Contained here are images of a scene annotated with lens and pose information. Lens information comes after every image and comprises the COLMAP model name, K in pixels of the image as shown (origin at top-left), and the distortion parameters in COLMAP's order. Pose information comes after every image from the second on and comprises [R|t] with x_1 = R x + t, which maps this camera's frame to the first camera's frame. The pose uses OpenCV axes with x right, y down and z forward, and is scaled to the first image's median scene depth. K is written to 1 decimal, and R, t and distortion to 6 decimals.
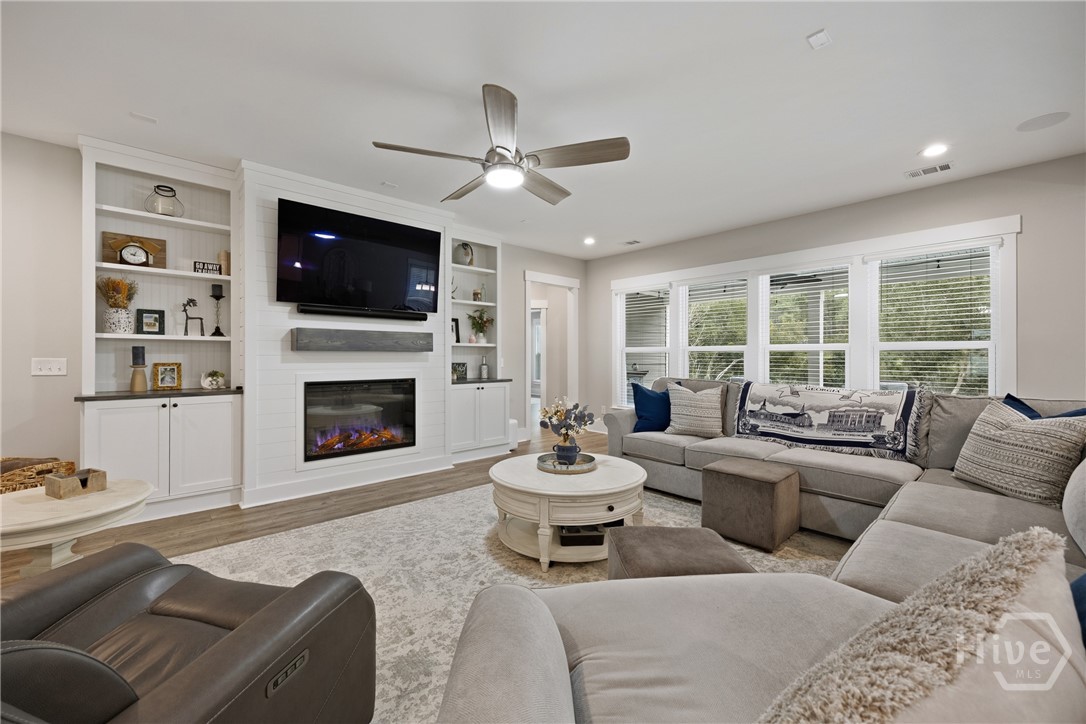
lens RADIAL K [[435.6, 0, 545.4], [0, 435.6, 358.0], [0, 0, 1]] dist [0.001505, 0.000032]
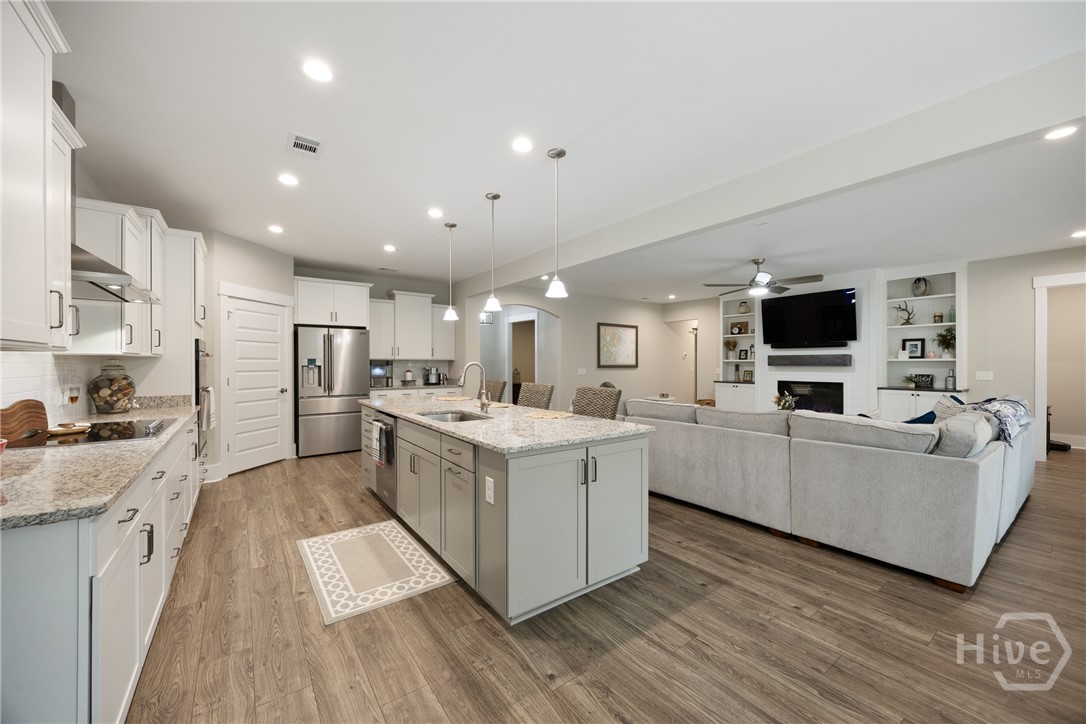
lens RADIAL K [[415.2, 0, 546.5], [0, 415.2, 364.7], [0, 0, 1]] dist [-0.004874, 0.000006]
pose [[-0.105139, 0.003726, -0.994451, 1.698688], [-0.002174, 0.999990, 0.003976, -0.029822], [0.994455, 0.002580, -0.105130, 0.092738]]
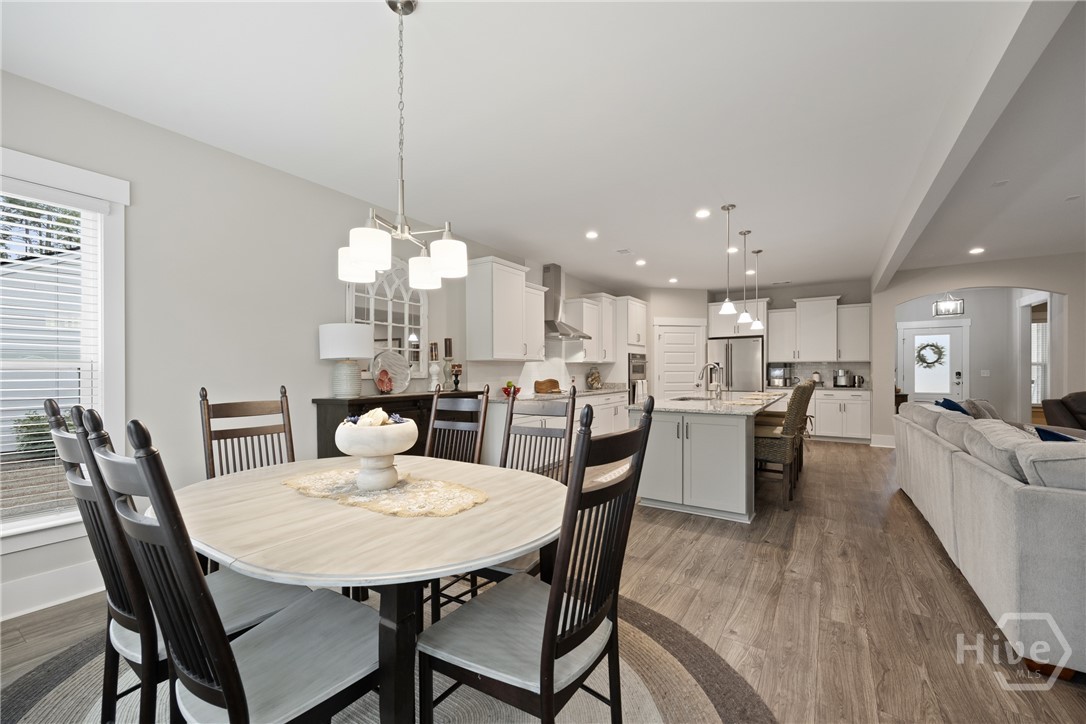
lens RADIAL K [[435.5, 0, 540.6], [0, 435.5, 372.8], [0, 0, 1]] dist [-0.017516, -0.000121]
pose [[-0.970945, 0.006951, -0.239201, 1.643165], [0.004767, 0.999941, 0.009710, -0.017177], [0.239254, 0.008288, -0.970922, 1.039985]]
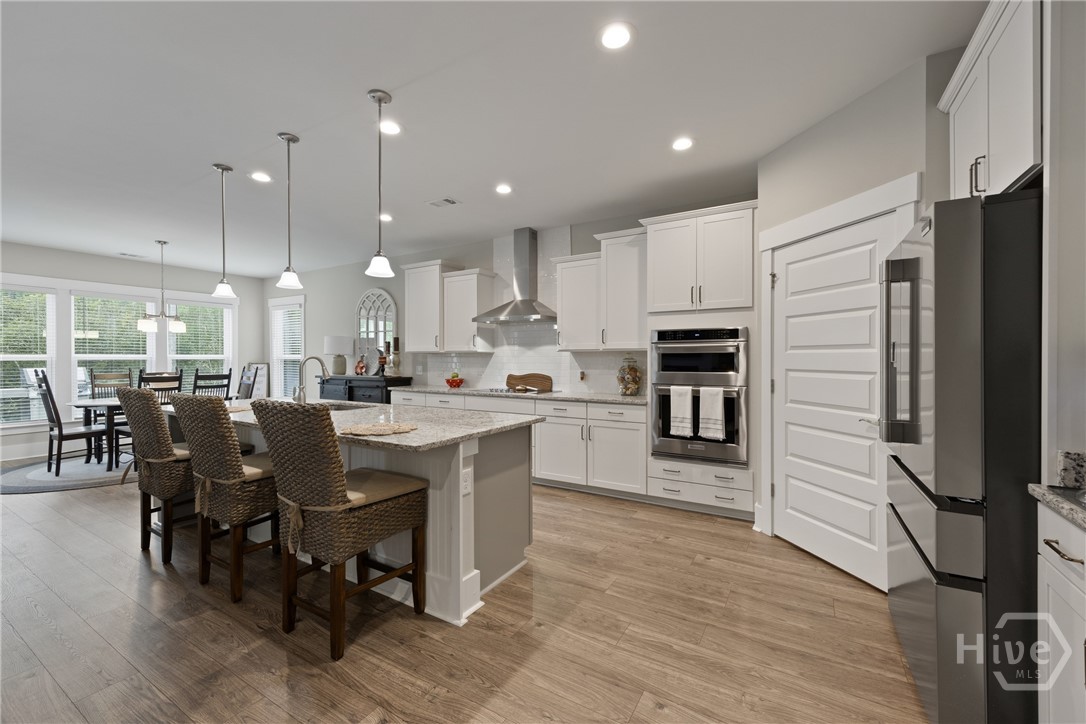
lens RADIAL K [[435.6, 0, 545.4], [0, 435.6, 358.0], [0, 0, 1]] dist [0.001505, 0.000032]
pose [[-0.283619, -0.000937, 0.958937, -0.271974], [0.005665, 0.999980, 0.002652, -0.027763], [-0.958920, 0.006184, -0.283608, -0.383280]]
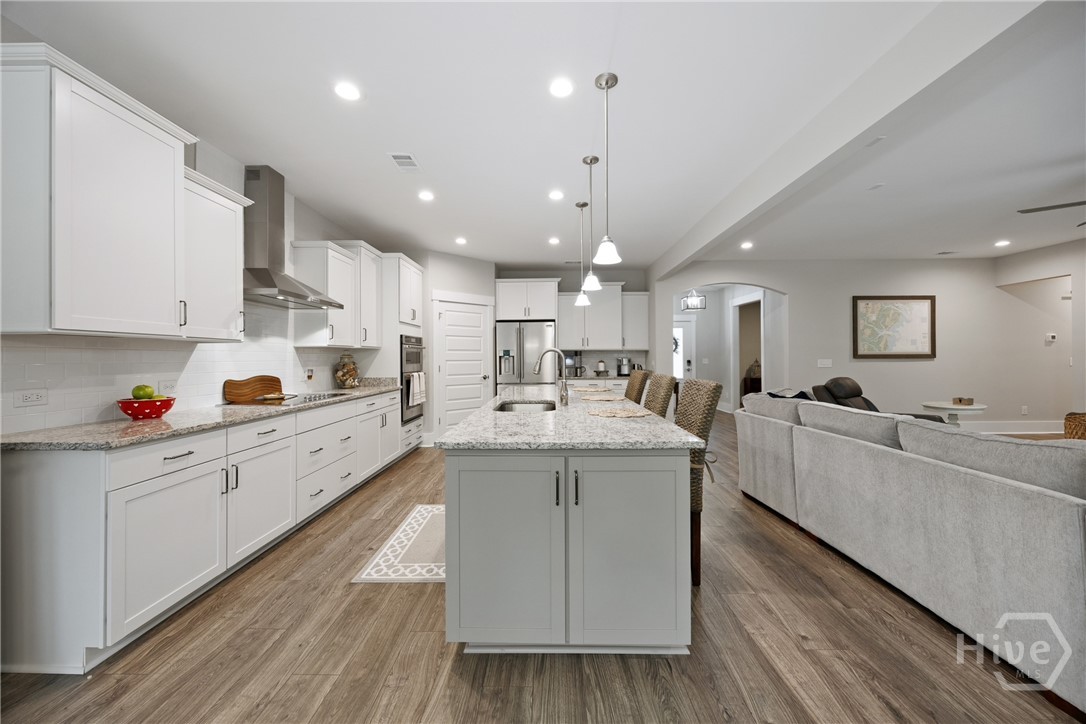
lens RADIAL K [[415.3, 0, 544.3], [0, 415.3, 355.9], [0, 0, 1]] dist [-0.003223, -0.000058]
pose [[-0.682517, 0.001755, -0.730867, 1.417280], [0.003837, 0.999992, -0.001181, -0.014801], [0.730859, -0.003610, -0.682519, 0.398550]]
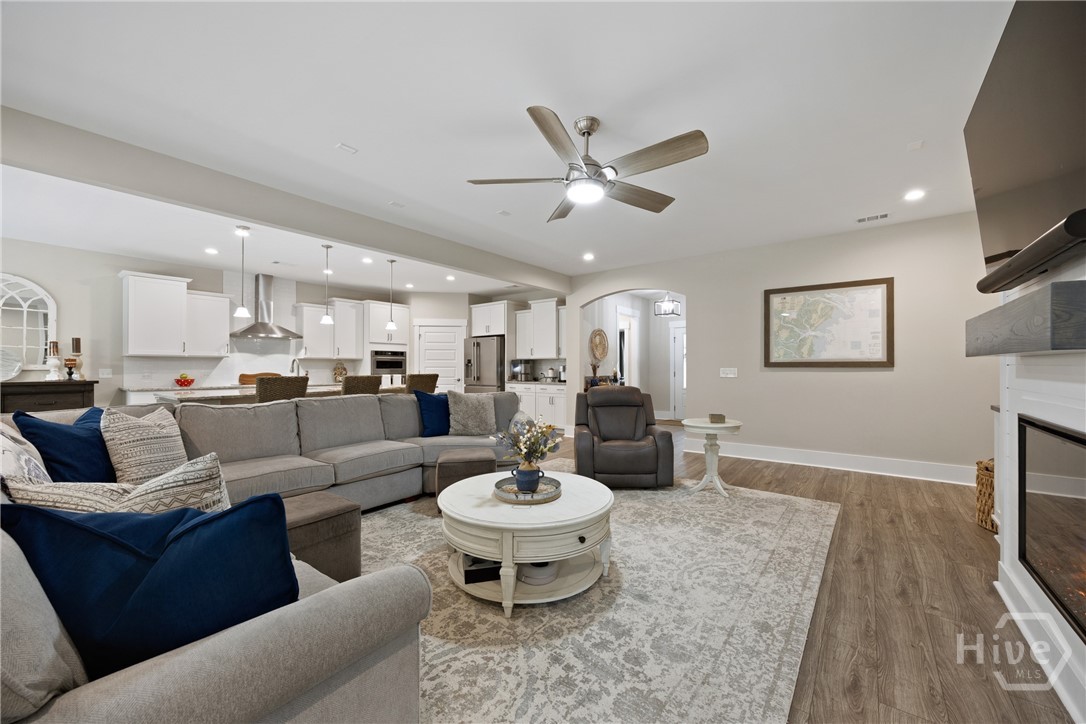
lens RADIAL K [[415.2, 0, 546.5], [0, 415.2, 364.7], [0, 0, 1]] dist [-0.004874, 0.000006]
pose [[-0.985433, -0.000350, -0.170064, 0.126616], [0.000239, 0.999994, -0.003443, -0.003895], [0.170065, -0.003433, -0.985427, 1.516253]]
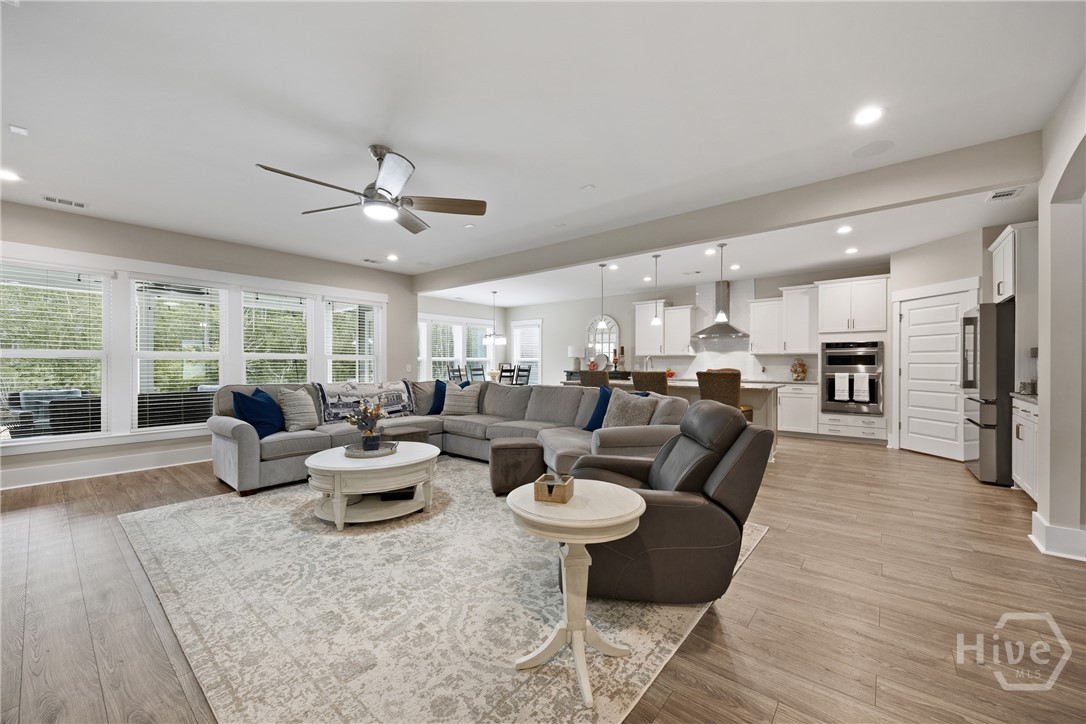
lens RADIAL K [[415.2, 0, 546.5], [0, 415.2, 364.7], [0, 0, 1]] dist [-0.004874, 0.000006]
pose [[-0.144779, -0.002371, 0.989461, -0.985527], [0.002811, 0.999992, 0.002807, -0.002080], [-0.989460, 0.003188, -0.144772, 0.563140]]
